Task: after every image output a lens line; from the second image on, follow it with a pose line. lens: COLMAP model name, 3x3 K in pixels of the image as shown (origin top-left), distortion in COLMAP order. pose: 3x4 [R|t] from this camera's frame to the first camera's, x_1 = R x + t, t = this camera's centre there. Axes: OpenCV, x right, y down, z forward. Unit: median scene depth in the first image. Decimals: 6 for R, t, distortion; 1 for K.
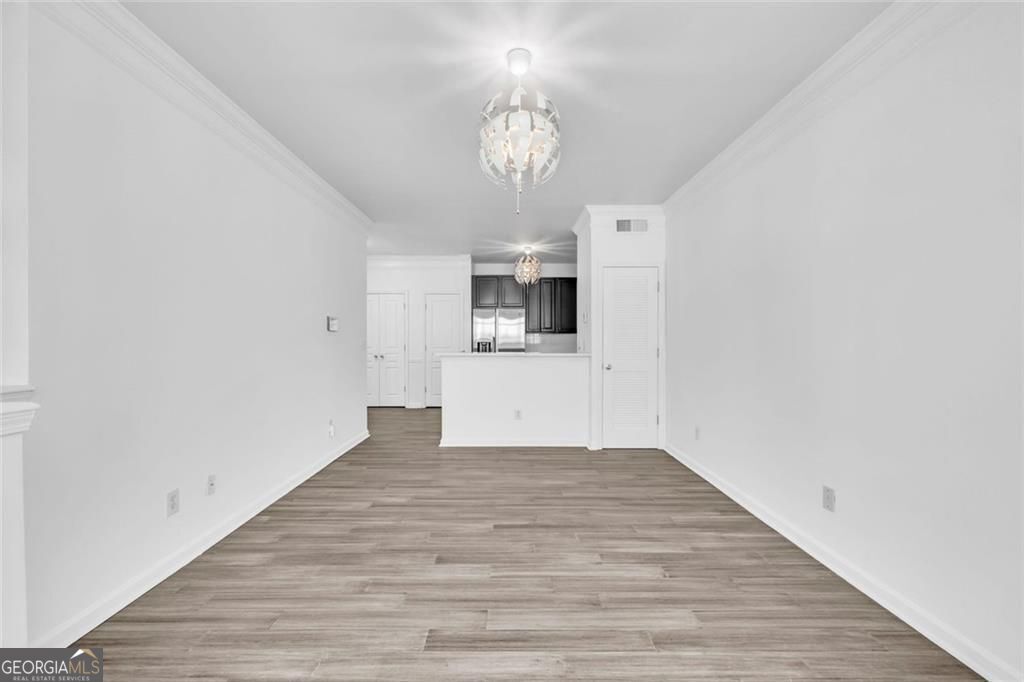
lens RADIAL K [[430.6, 0, 511.1], [0, 430.6, 337.6], [0, 0, 1]] dist [-0.000733, -0.000116]
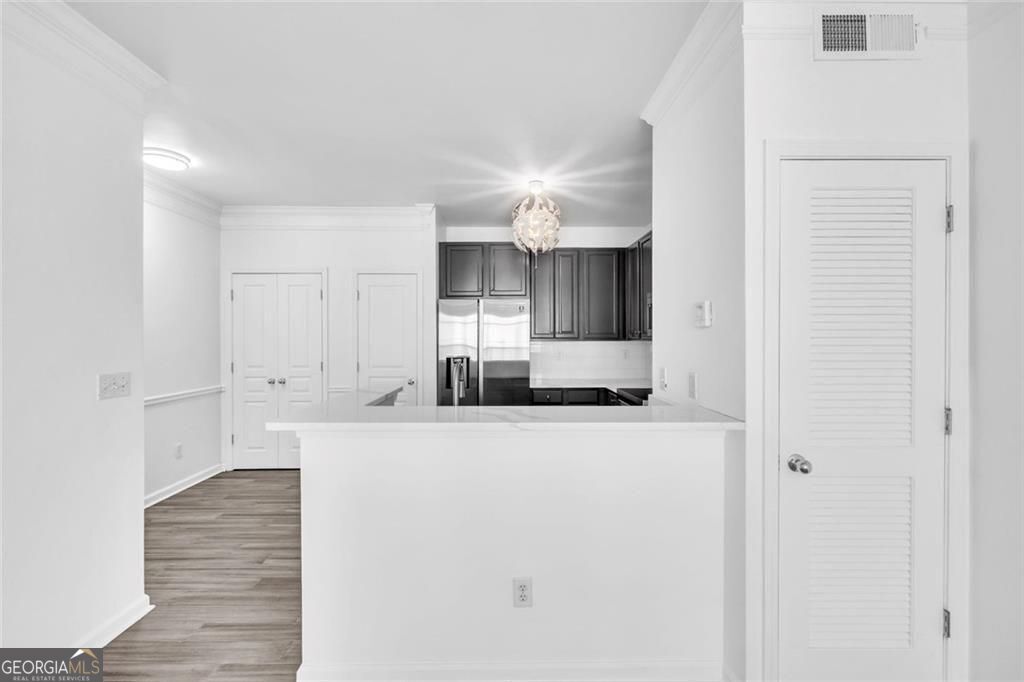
lens RADIAL K [[430.6, 0, 511.1], [0, 430.6, 337.6], [0, 0, 1]] dist [-0.000733, -0.000116]
pose [[0.999971, -0.000555, 0.007609, 0.003098], [0.000511, 0.999983, 0.005802, -0.018795], [-0.007612, -0.005798, 0.999954, 0.420490]]
